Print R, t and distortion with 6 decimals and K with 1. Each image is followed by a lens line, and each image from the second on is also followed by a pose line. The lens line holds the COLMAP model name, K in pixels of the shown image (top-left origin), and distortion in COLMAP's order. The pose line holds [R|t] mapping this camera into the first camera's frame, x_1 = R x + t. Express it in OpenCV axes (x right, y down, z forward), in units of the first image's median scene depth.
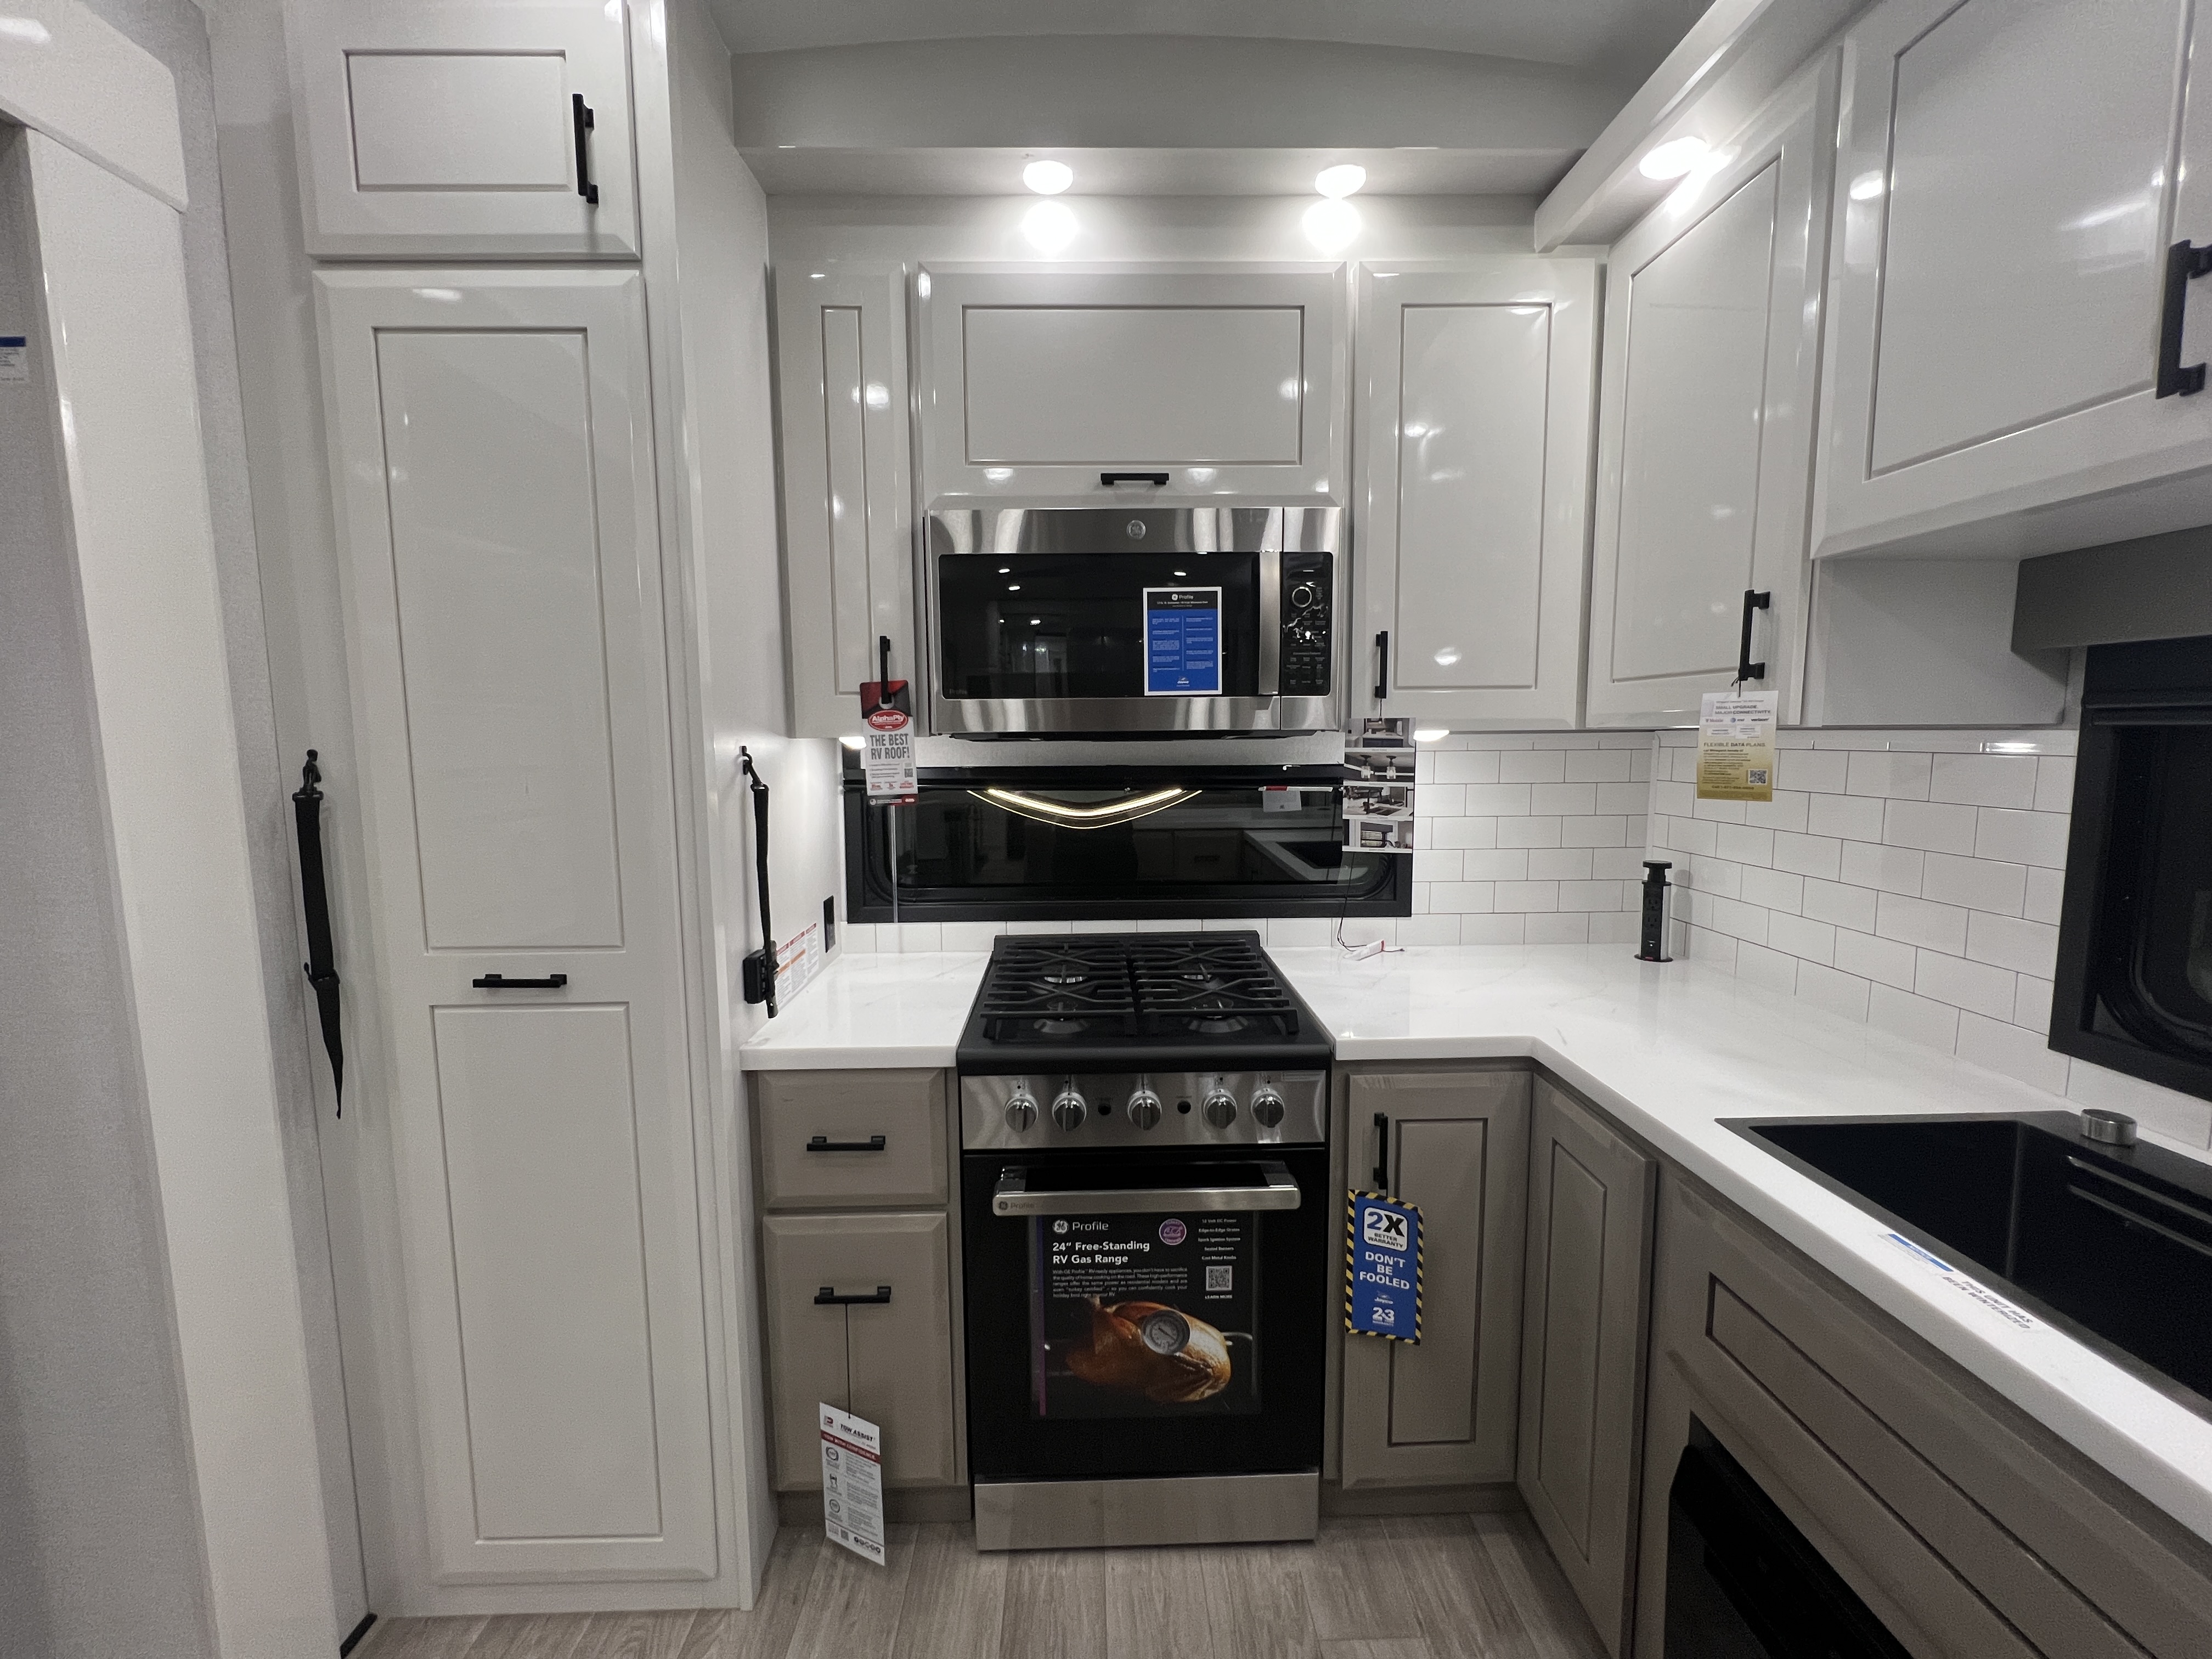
lens RADIAL K [[886.0, 0, 1099.8], [0, 886.0, 823.0], [0, 0, 1]] dist [-0.002951, 0.000258]
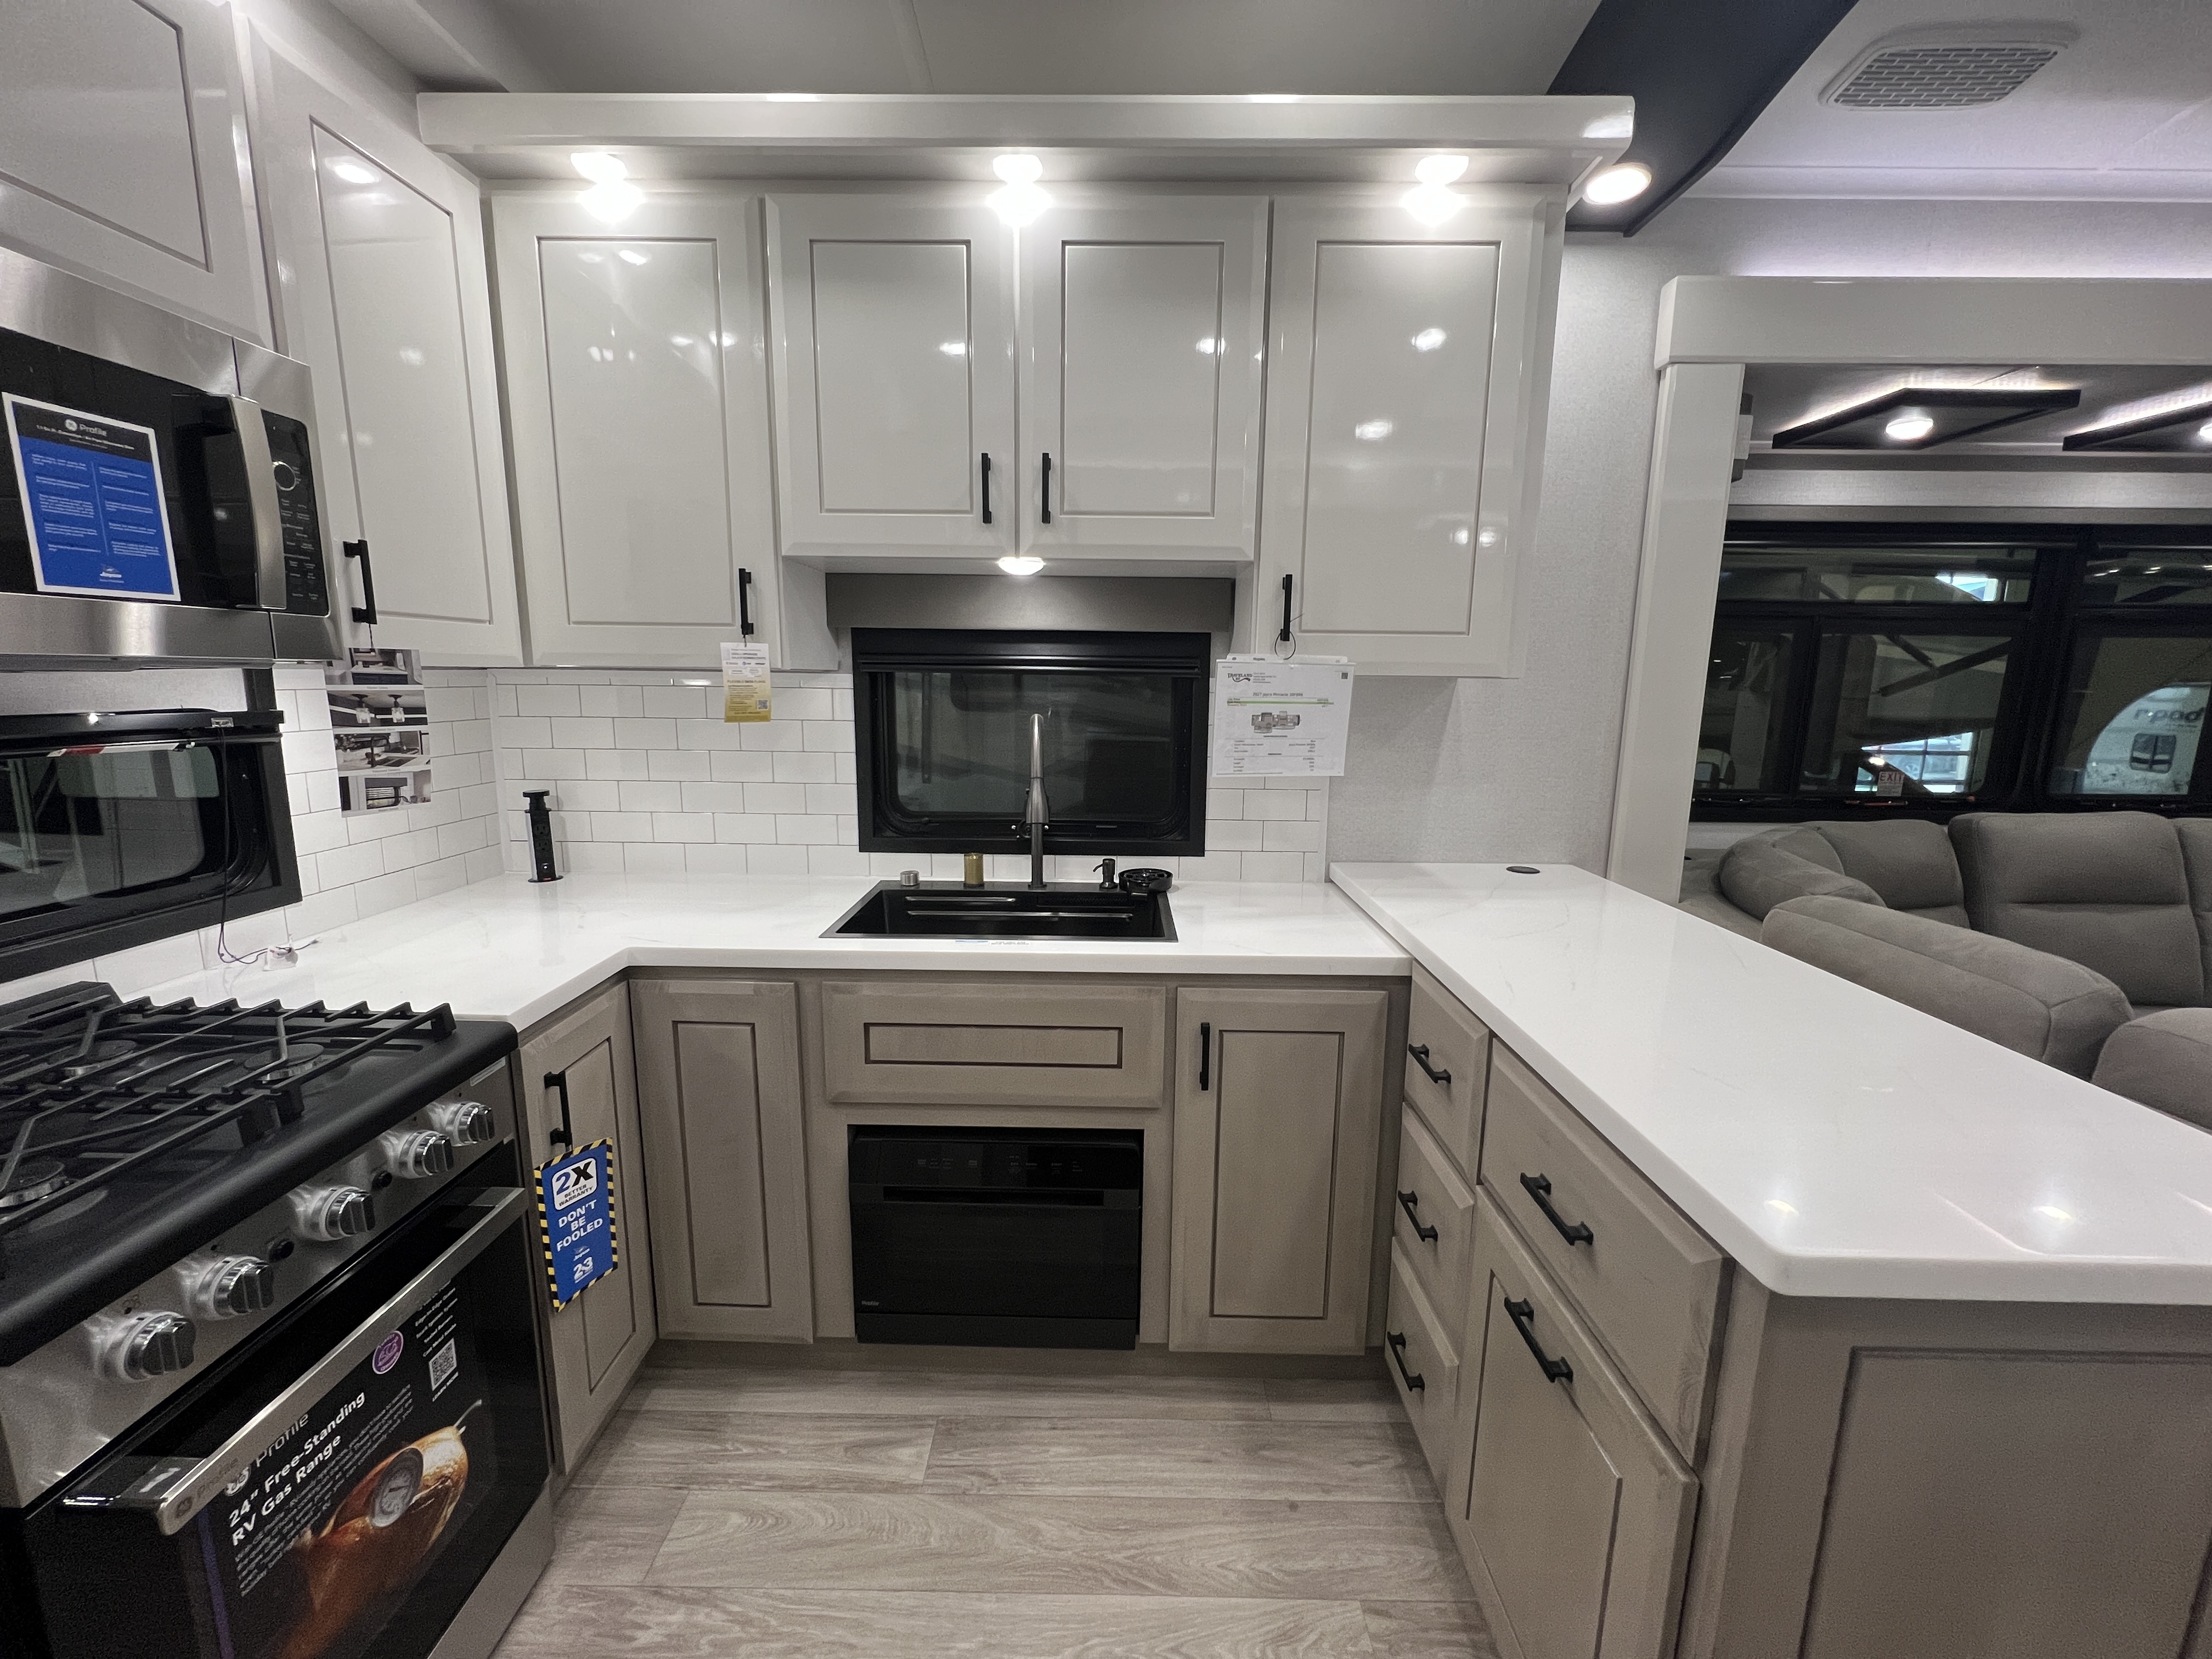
lens RADIAL K [[886.0, 0, 1097.9], [0, 886.0, 824.6], [0, 0, 1]] dist [-0.002951, 0.000258]
pose [[0.029841, -0.155972, 0.987311, -0.544756], [0.088018, 0.984324, 0.152840, -0.026602], [-0.995672, 0.082340, 0.043101, 0.343695]]
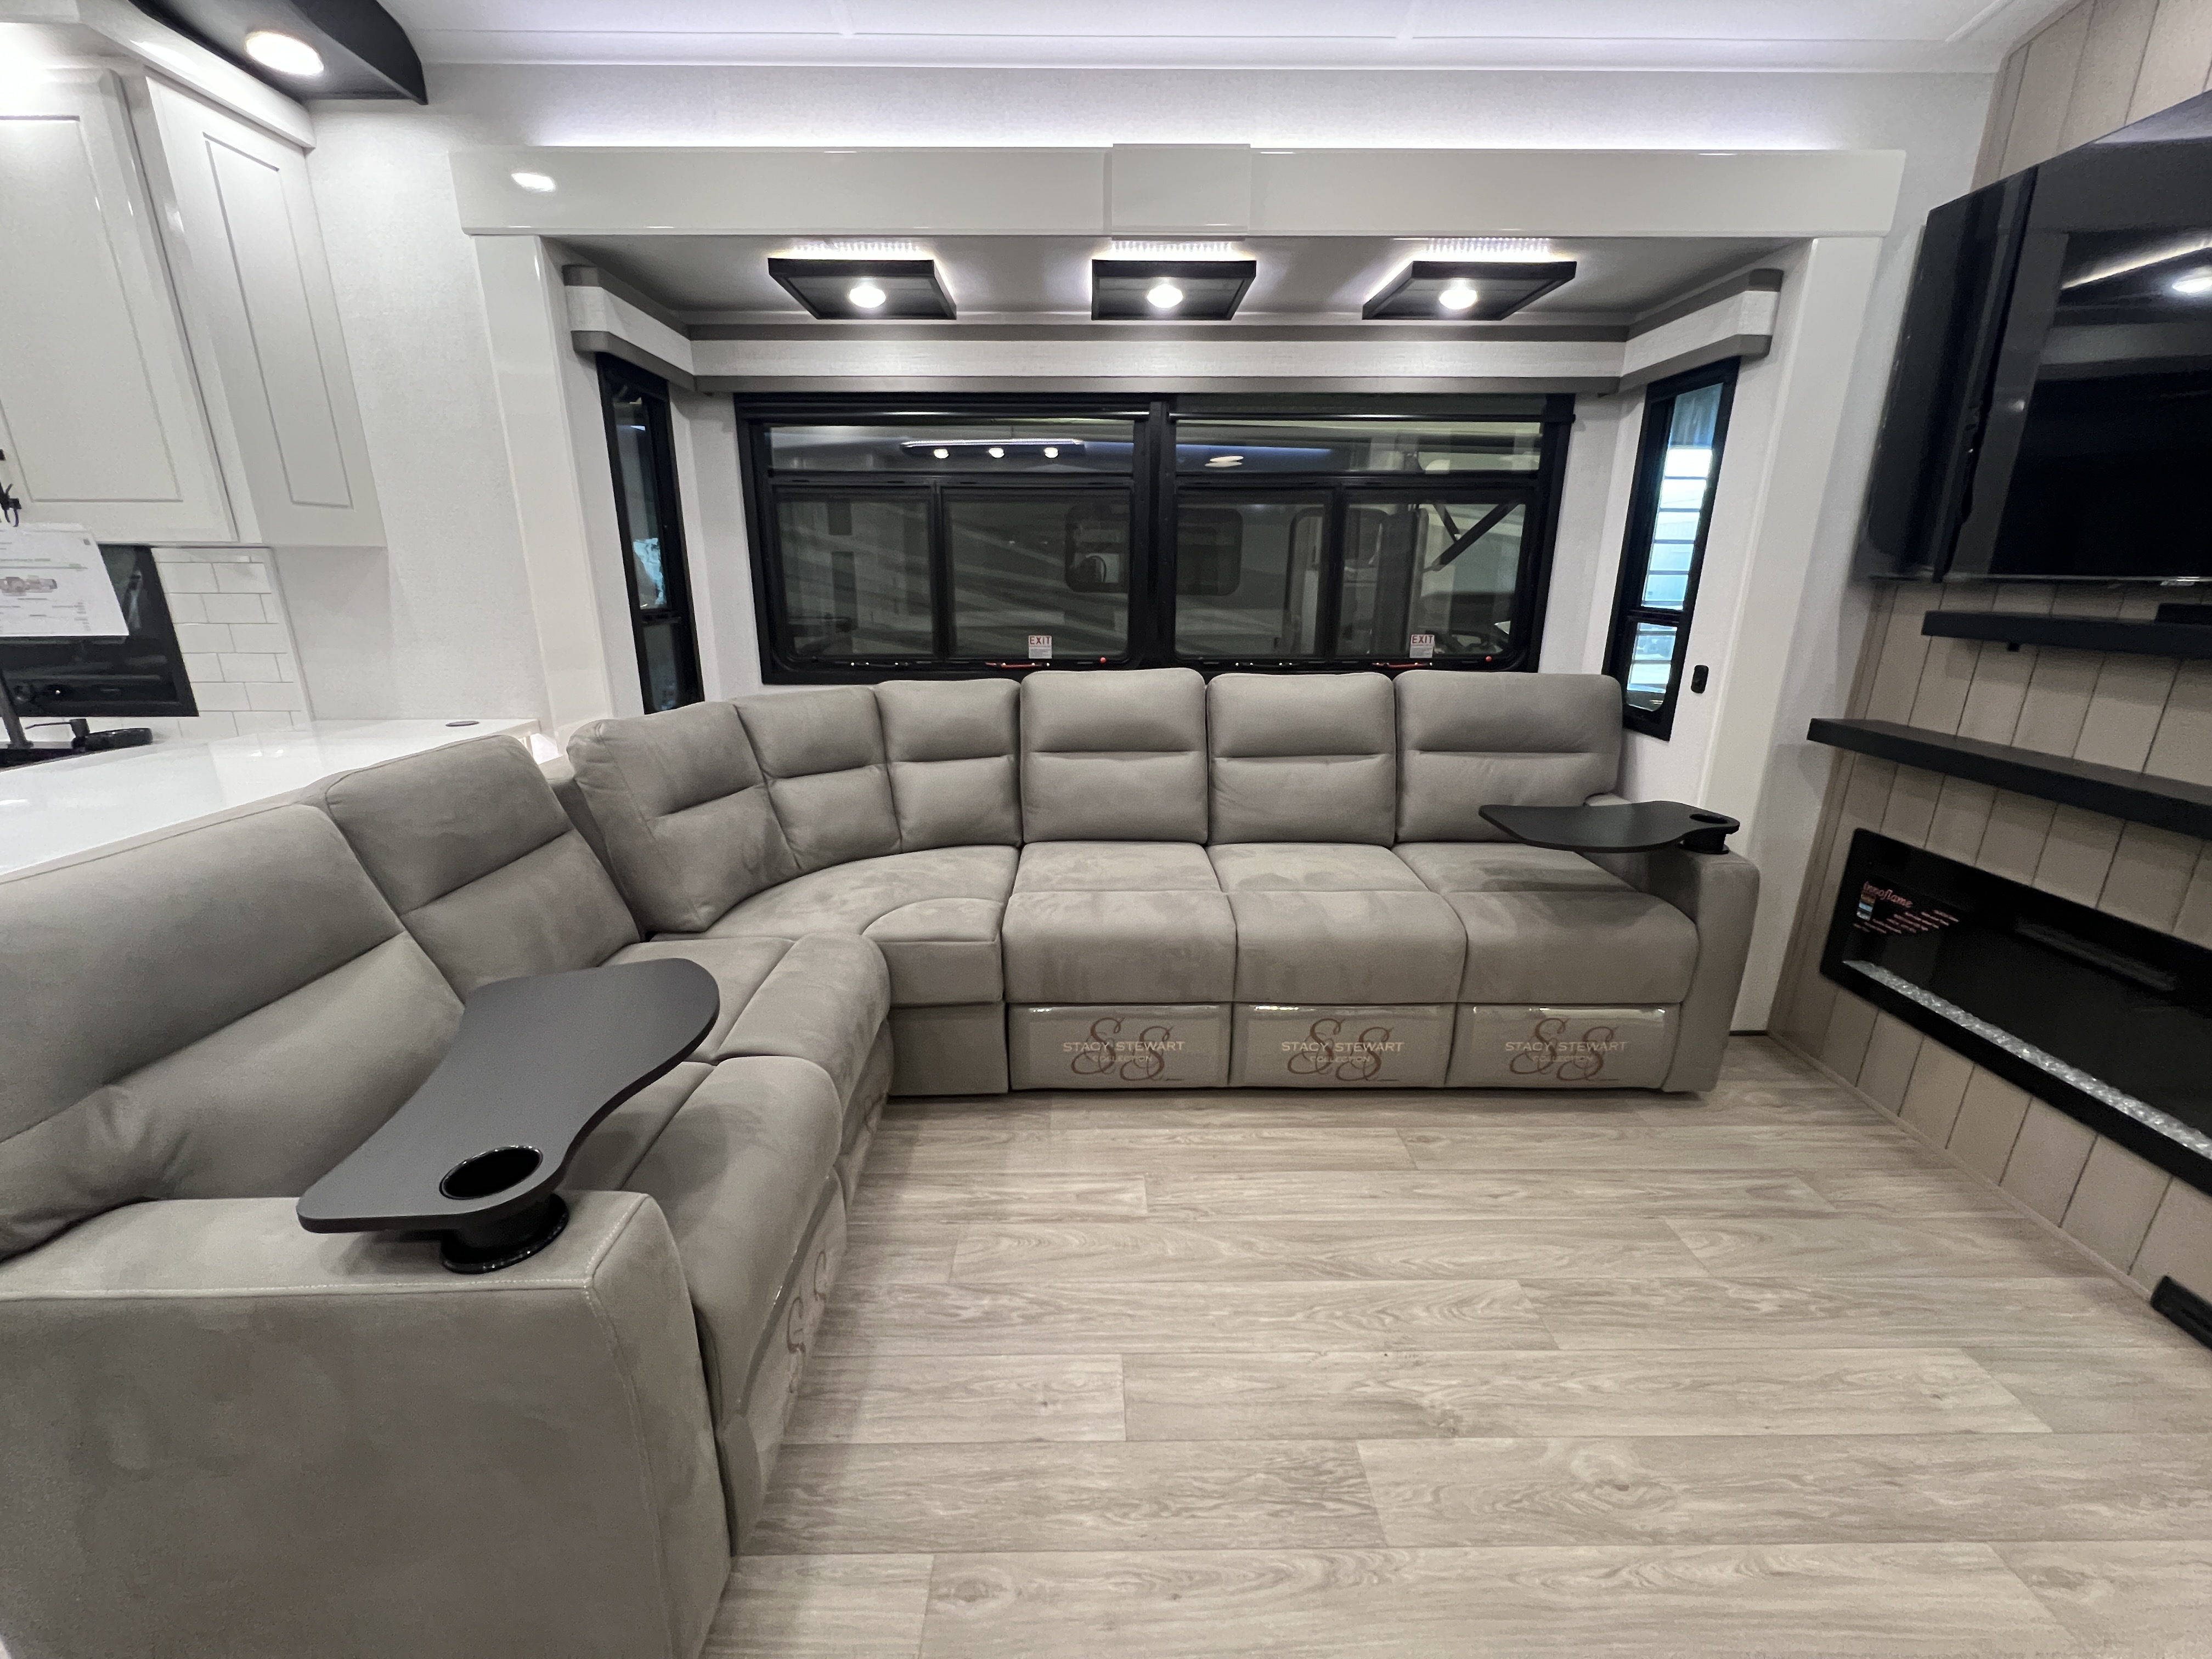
lens RADIAL K [[886.0, 0, 1099.4], [0, 886.0, 827.3], [0, 0, 1]] dist [-0.002951, 0.000258]
pose [[0.009386, -0.268100, 0.963345, -0.681972], [0.097660, 0.959028, 0.265947, 0.184136], [-0.995176, 0.091584, 0.035184, -1.388919]]
